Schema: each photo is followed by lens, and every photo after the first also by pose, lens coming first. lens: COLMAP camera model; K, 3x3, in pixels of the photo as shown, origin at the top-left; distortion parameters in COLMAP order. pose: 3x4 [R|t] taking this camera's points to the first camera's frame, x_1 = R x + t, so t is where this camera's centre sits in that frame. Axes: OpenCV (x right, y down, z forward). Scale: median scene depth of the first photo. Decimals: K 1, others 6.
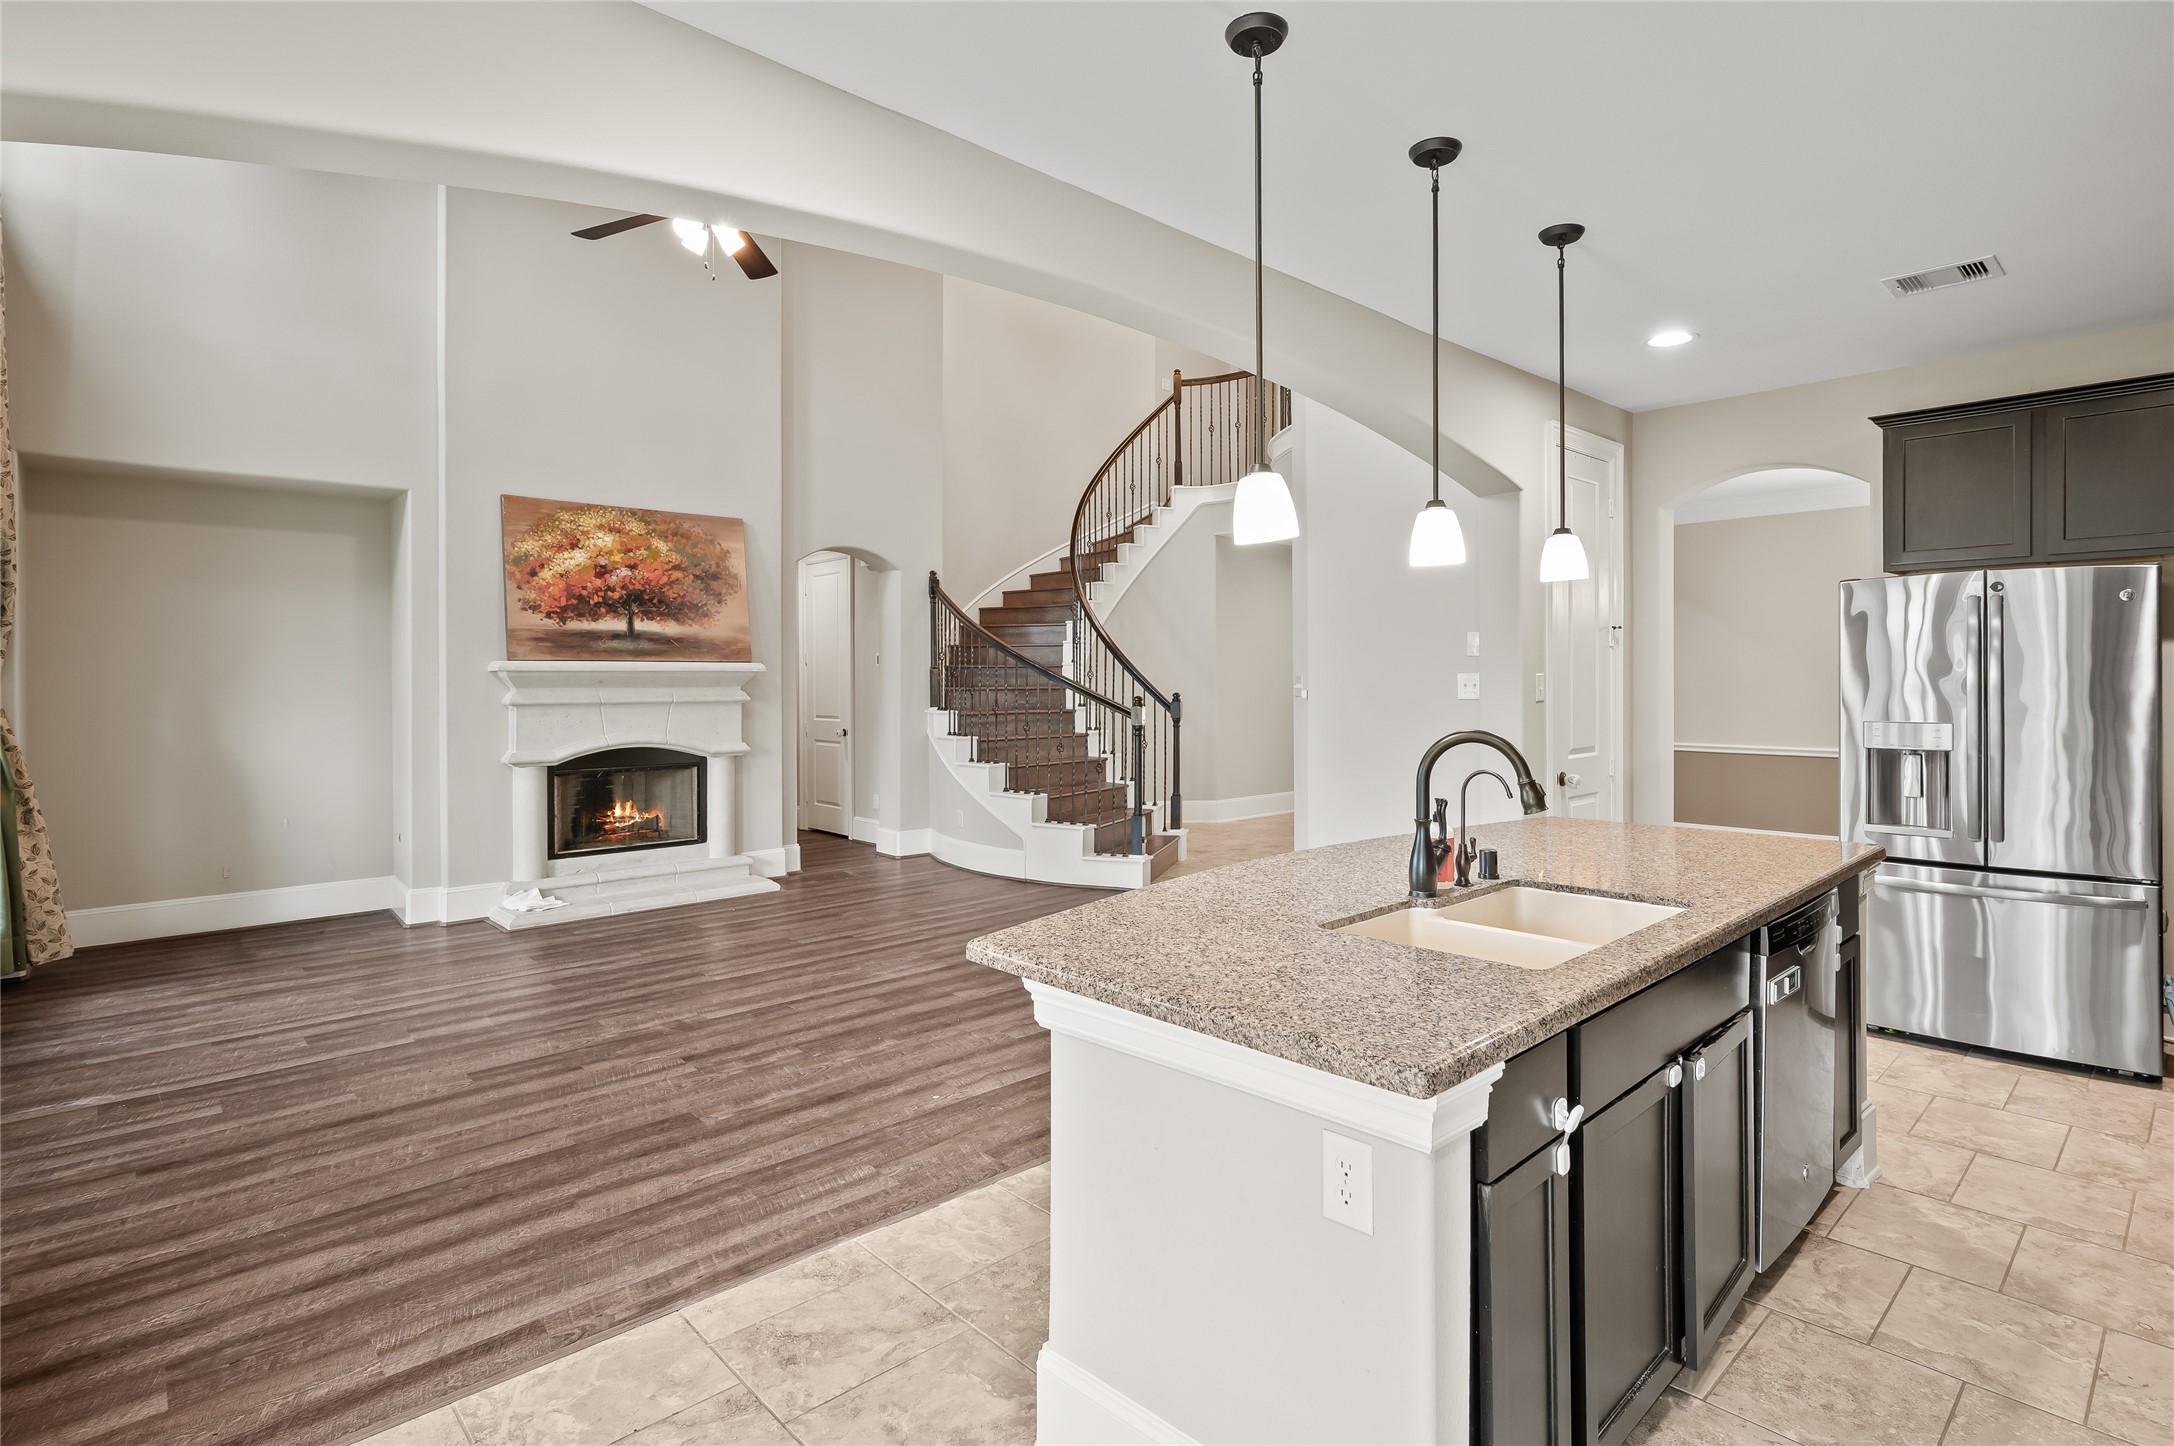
lens RADIAL K [[1074.5, 0, 1098.4], [0, 1074.5, 682.9], [0, 0, 1]] dist [-0.000816, 0.000916]
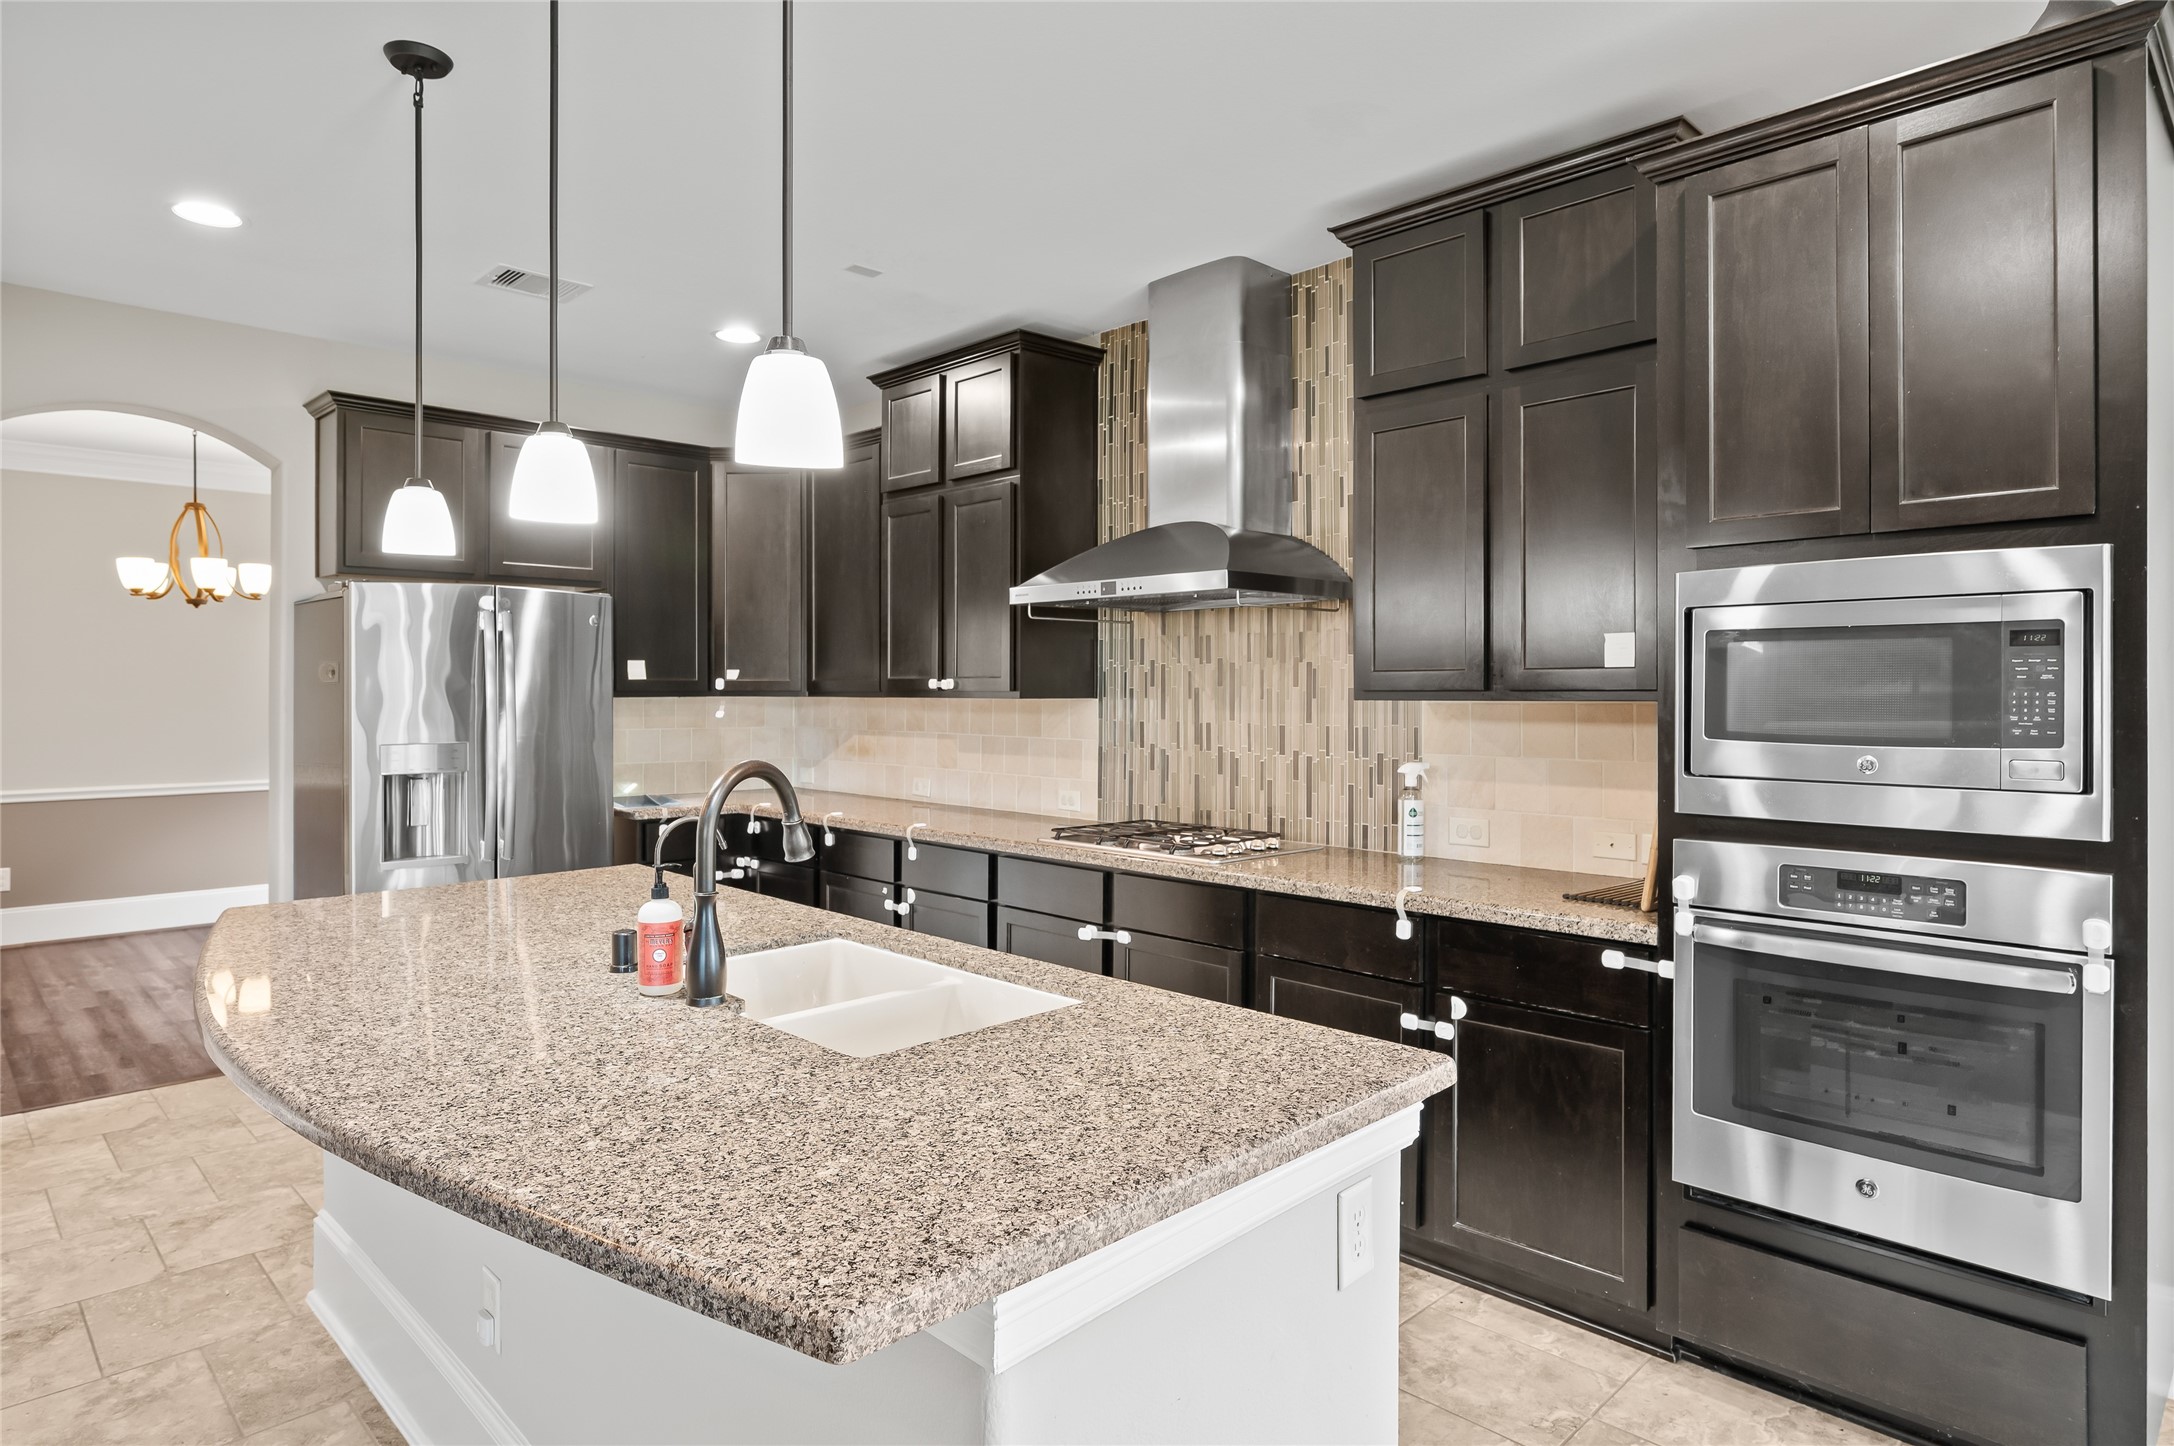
lens RADIAL K [[1222.1, 0, 1095.2], [0, 1222.1, 694.7], [0, 0, 1]] dist [-0.001481, -0.000236]
pose [[-0.036969, 0.003379, 0.999311, -0.425114], [0.005286, 0.999981, -0.003186, 0.002181], [-0.999302, 0.005164, -0.036986, 0.661205]]
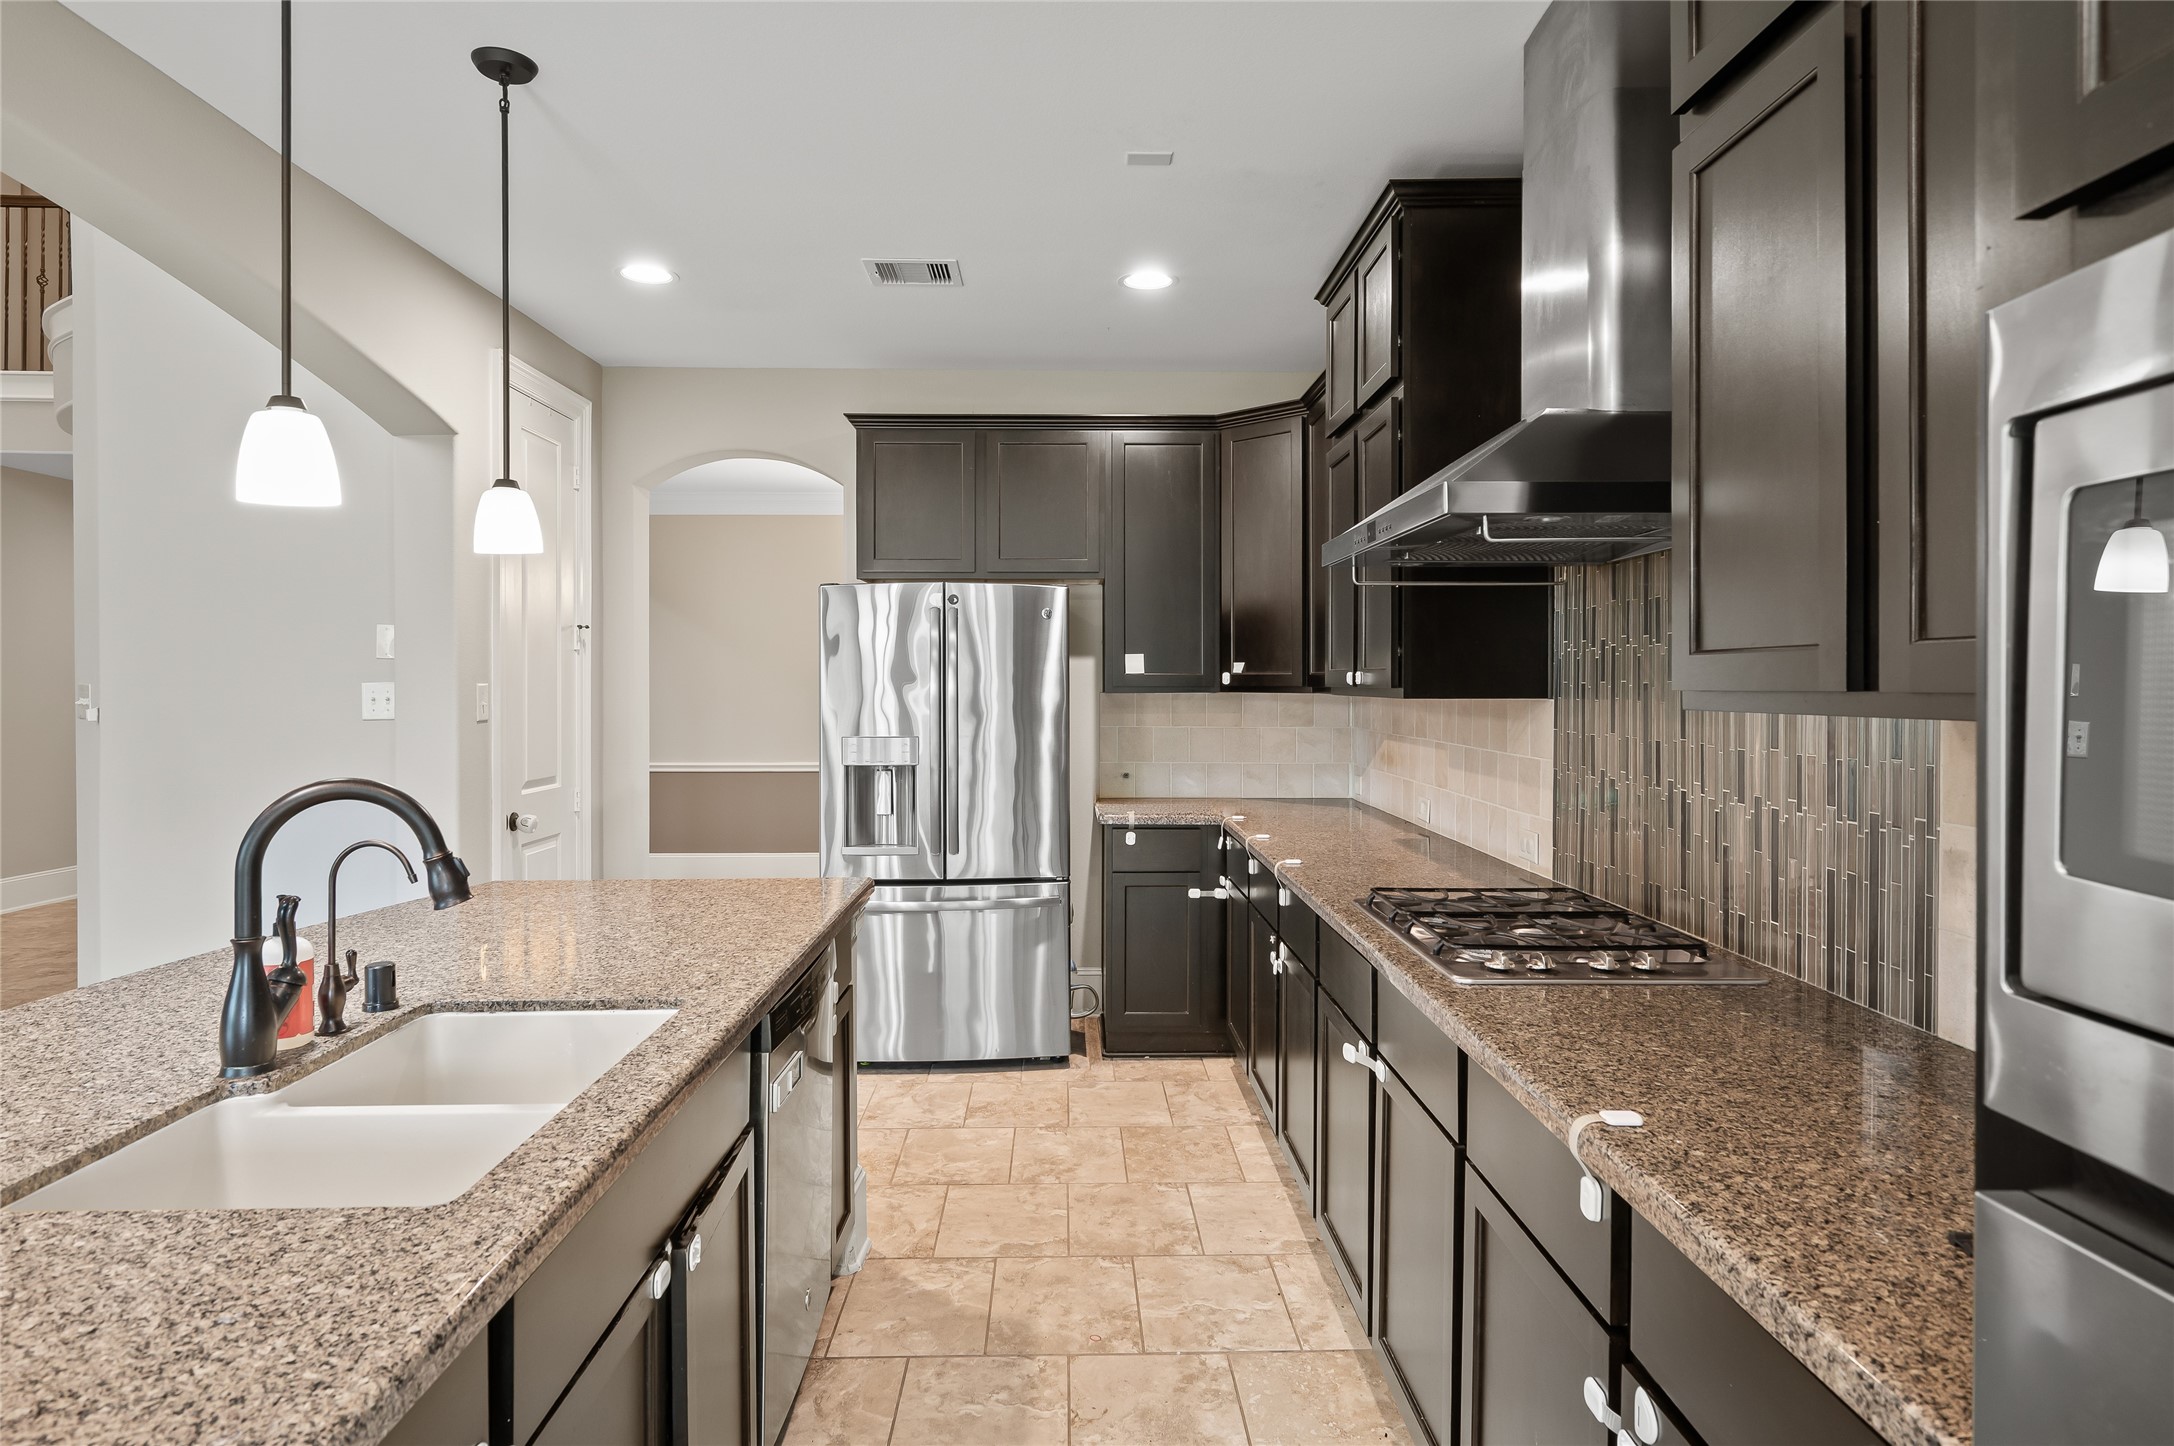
lens RADIAL K [[1222.1, 0, 1095.2], [0, 1222.1, 694.7], [0, 0, 1]] dist [-0.001481, -0.000236]
pose [[0.664352, -0.001253, 0.747419, 0.097333], [0.000624, 0.999999, 0.001122, -0.002712], [-0.747419, -0.000279, 0.664352, 0.193266]]
